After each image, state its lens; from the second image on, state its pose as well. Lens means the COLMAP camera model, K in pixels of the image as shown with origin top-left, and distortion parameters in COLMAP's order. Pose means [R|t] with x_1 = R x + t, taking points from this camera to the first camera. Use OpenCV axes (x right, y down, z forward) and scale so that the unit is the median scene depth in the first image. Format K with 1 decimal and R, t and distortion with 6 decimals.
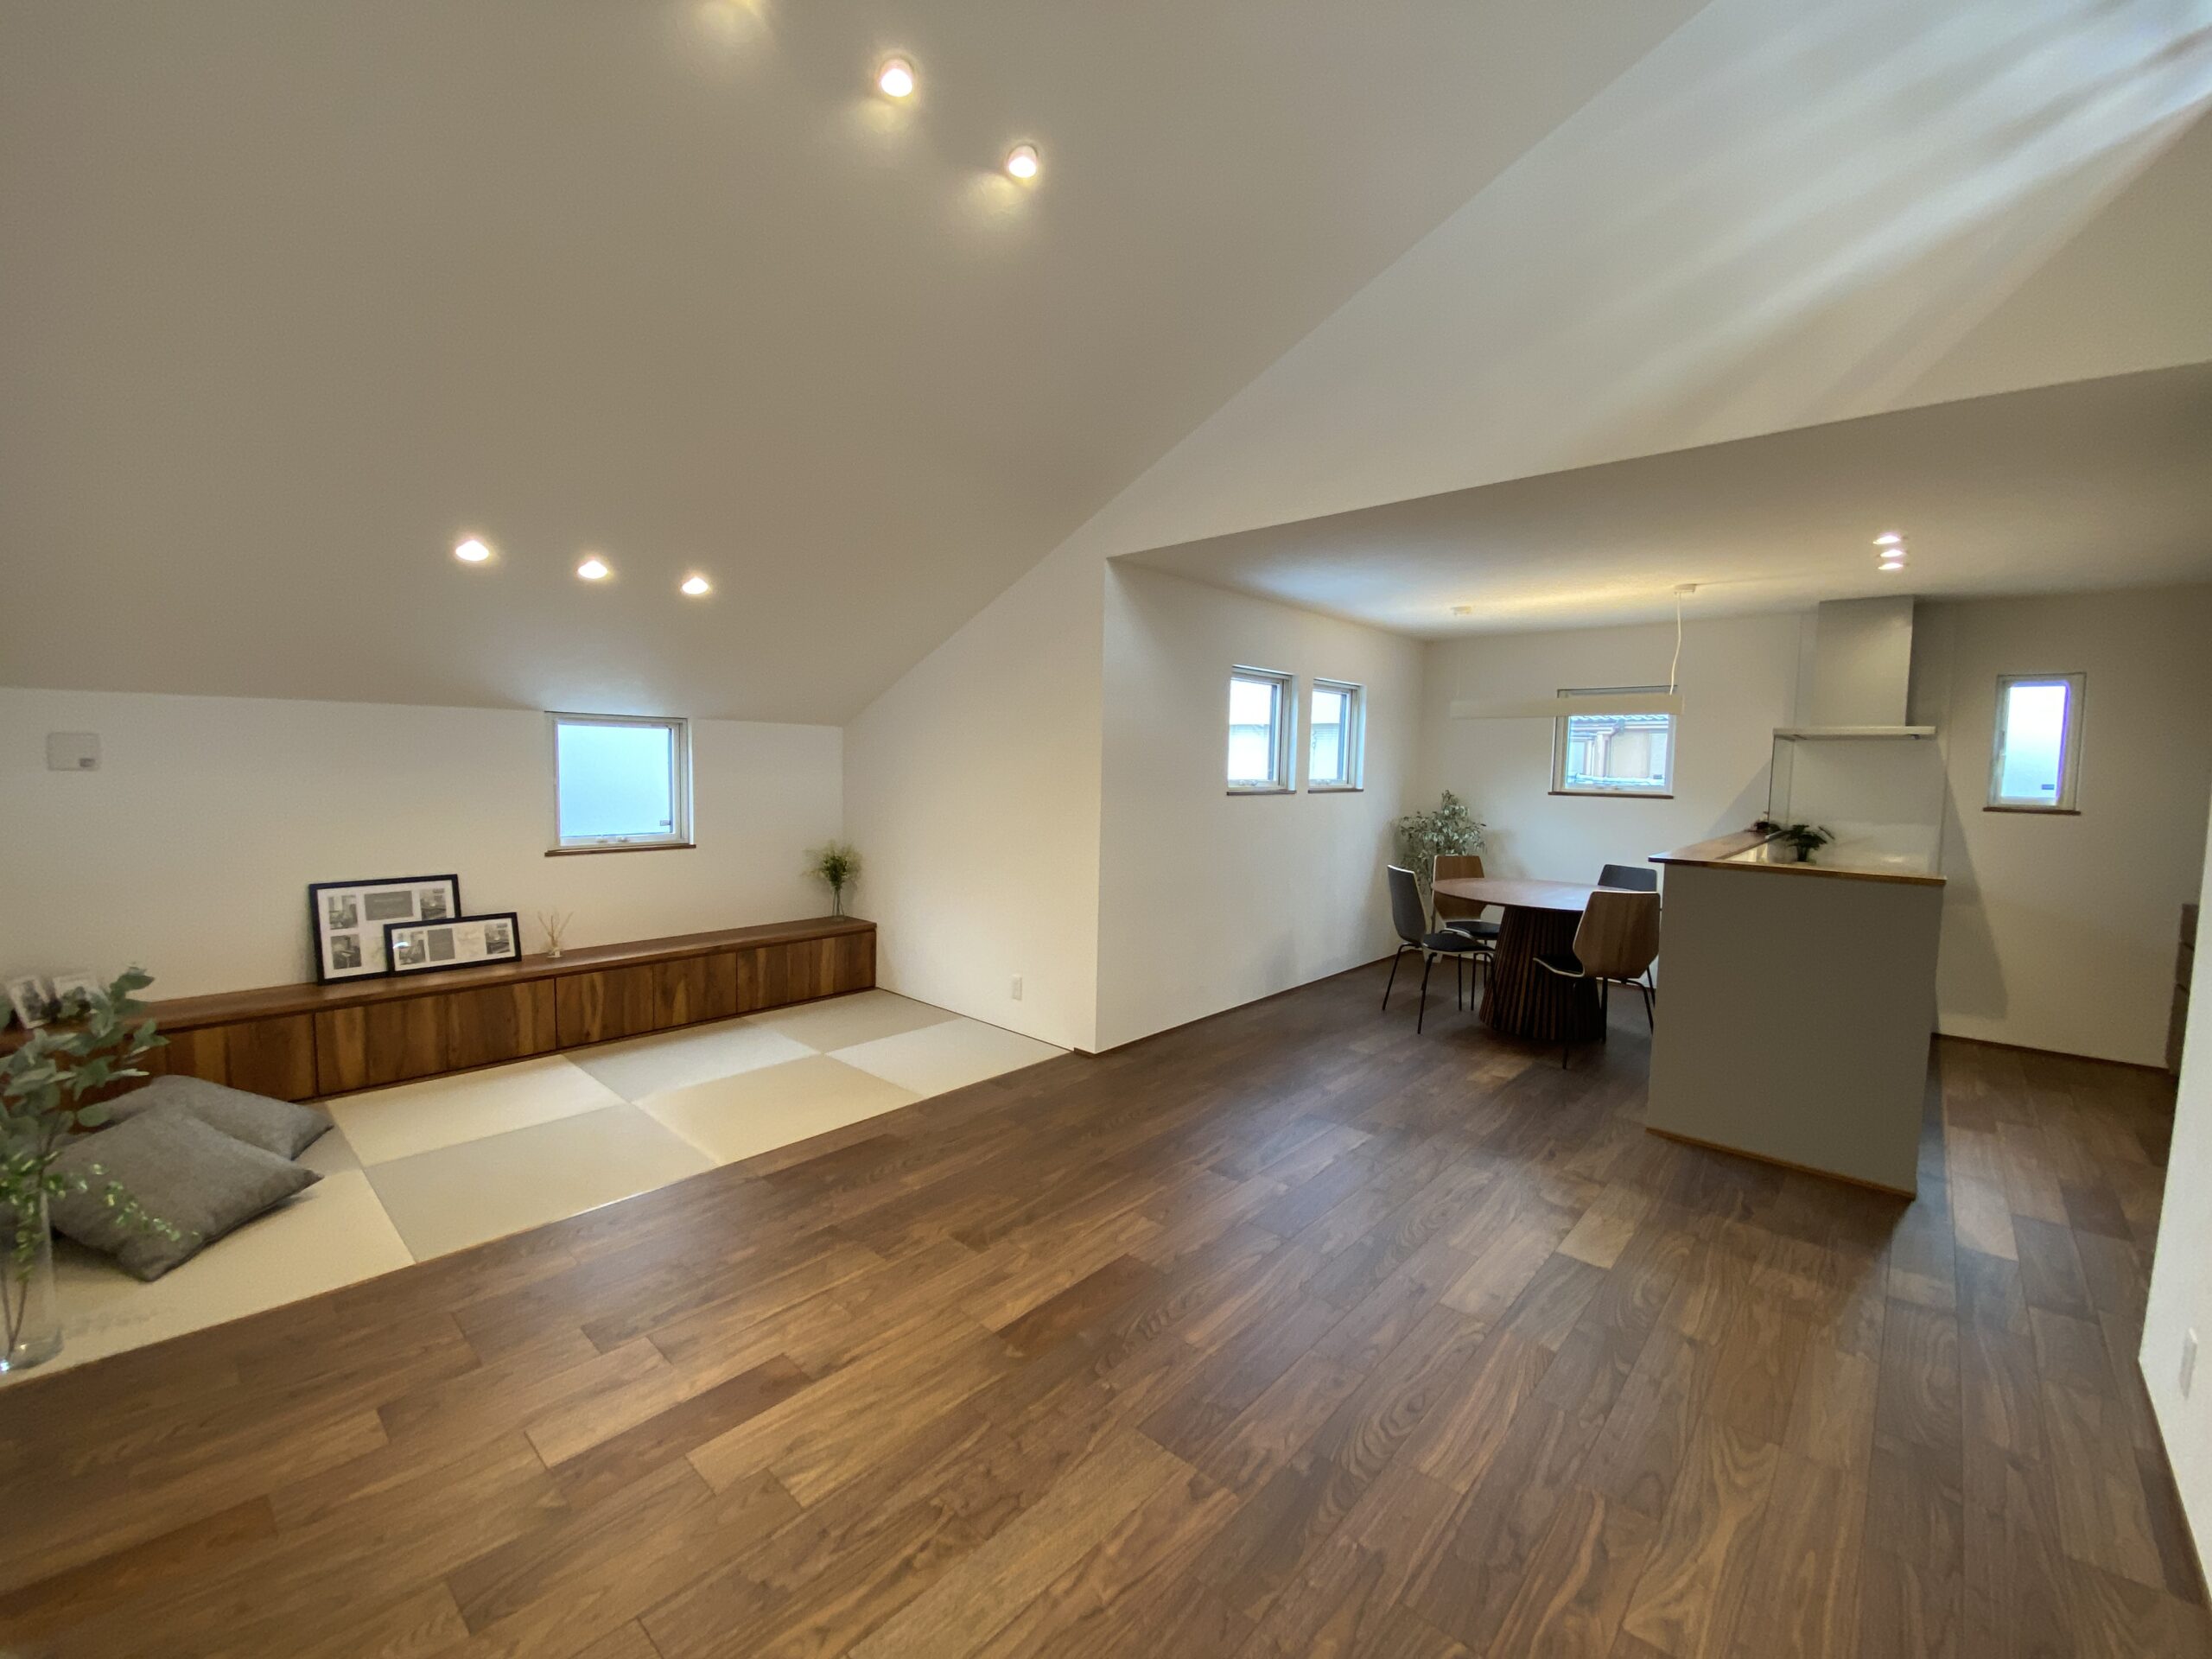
lens RADIAL K [[897.8, 0, 1112.0], [0, 897.8, 822.4], [0, 0, 1]] dist [0.006768, -0.014192]
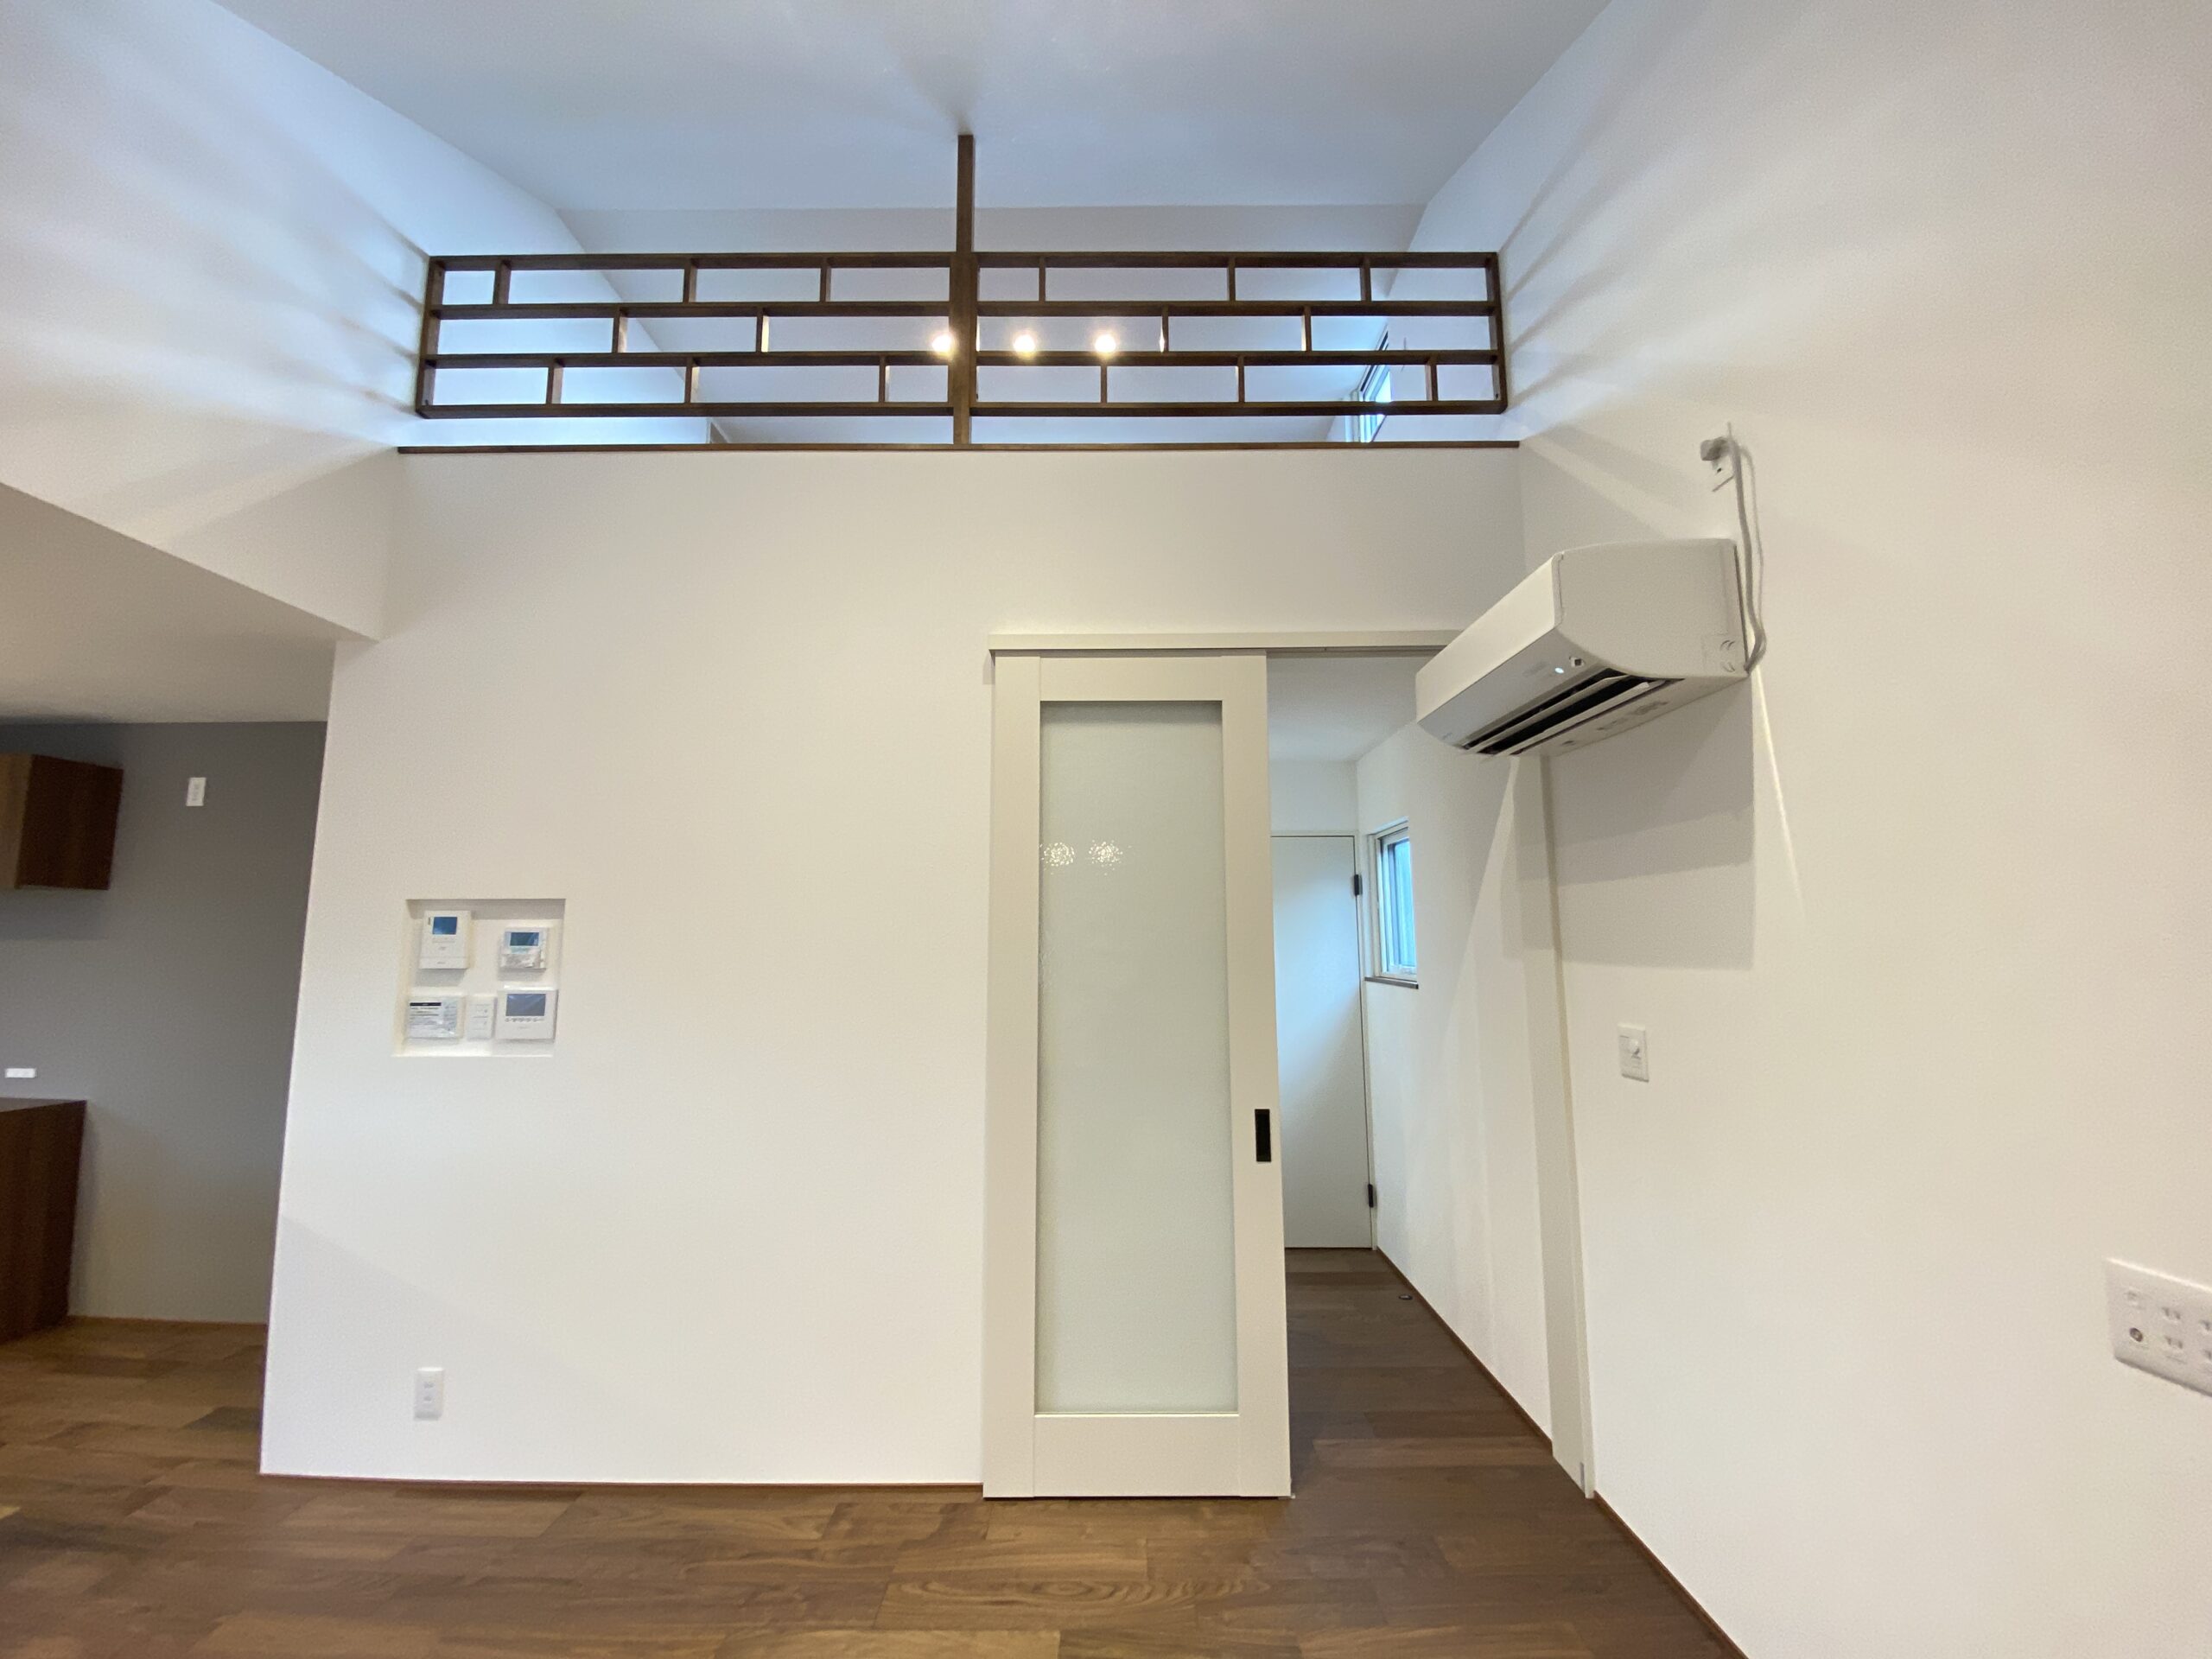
lens RADIAL K [[897.8, 0, 1114.1], [0, 897.8, 834.6], [0, 0, 1]] dist [0.006768, -0.014192]
pose [[-0.665810, 0.075697, 0.742272, -0.250204], [0.039388, 0.997019, -0.066345, -0.046036], [-0.745081, -0.014937, -0.666806, 0.527727]]
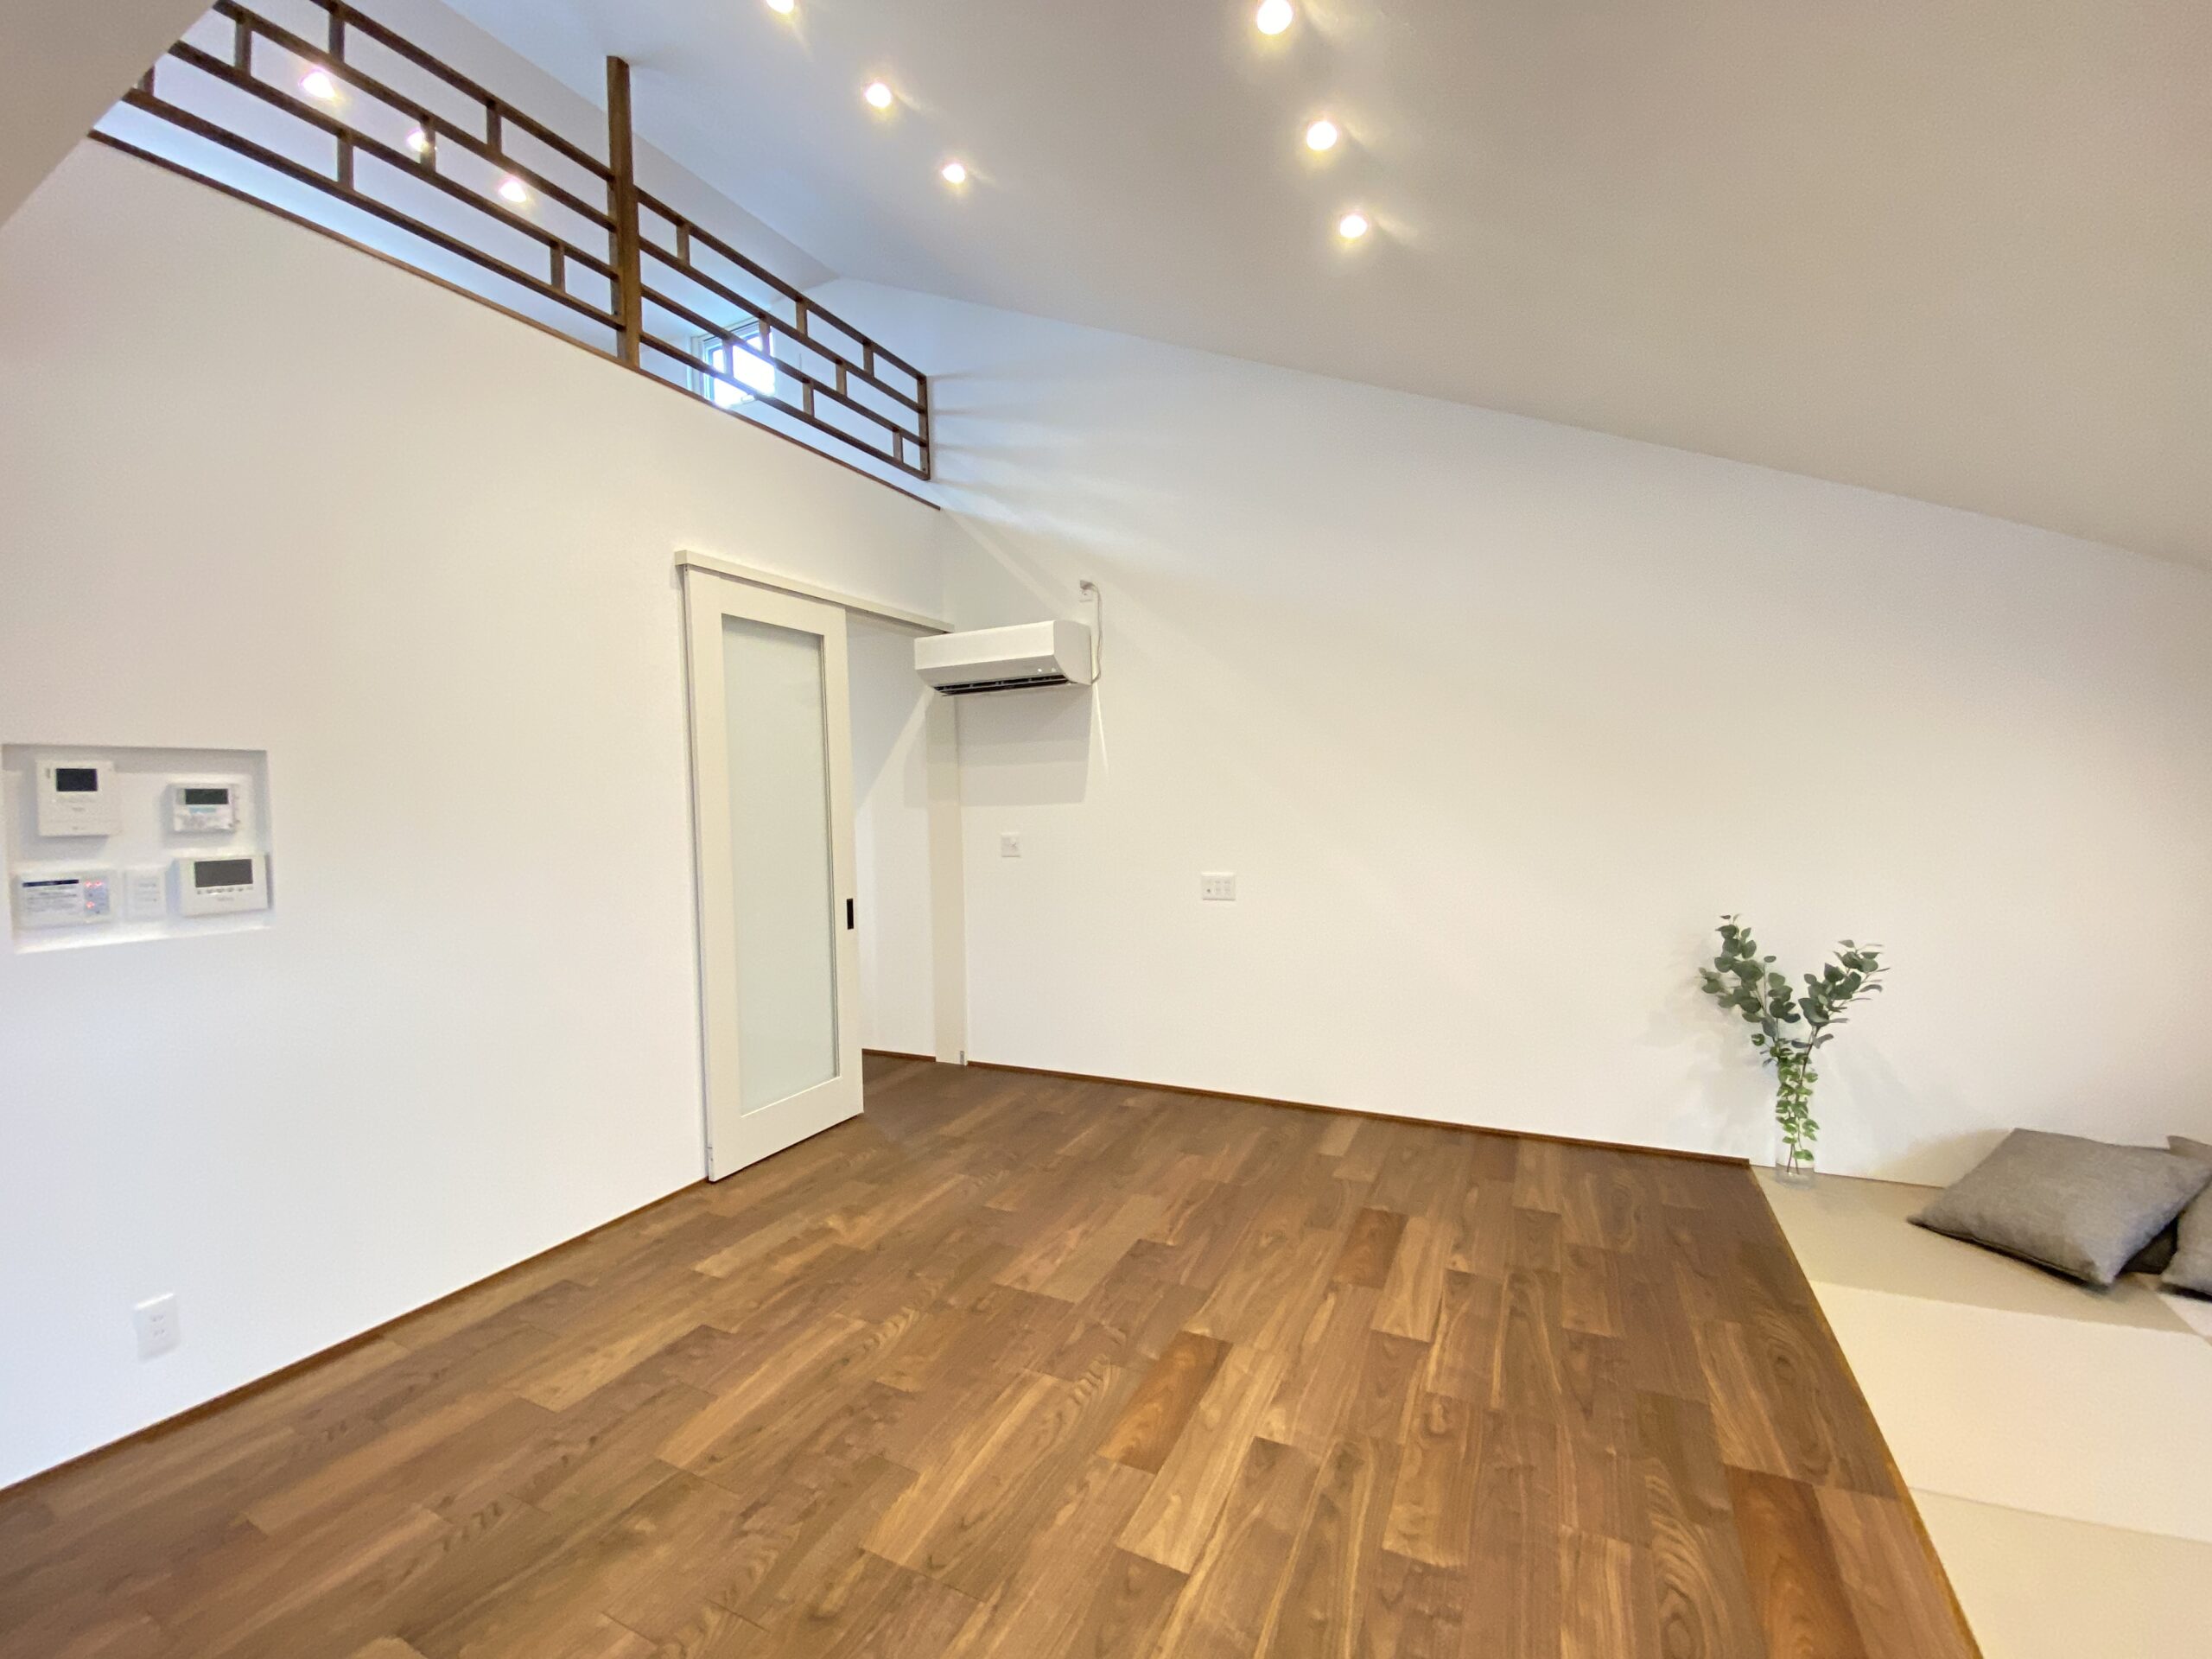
lens RADIAL K [[897.8, 0, 1107.6], [0, 897.8, 825.1], [0, 0, 1]] dist [0.006768, -0.014192]
pose [[-0.964847, 0.014467, -0.262413, 0.156118], [-0.007745, 0.996485, 0.083414, -0.063258], [0.262698, 0.082514, -0.961343, 1.101128]]
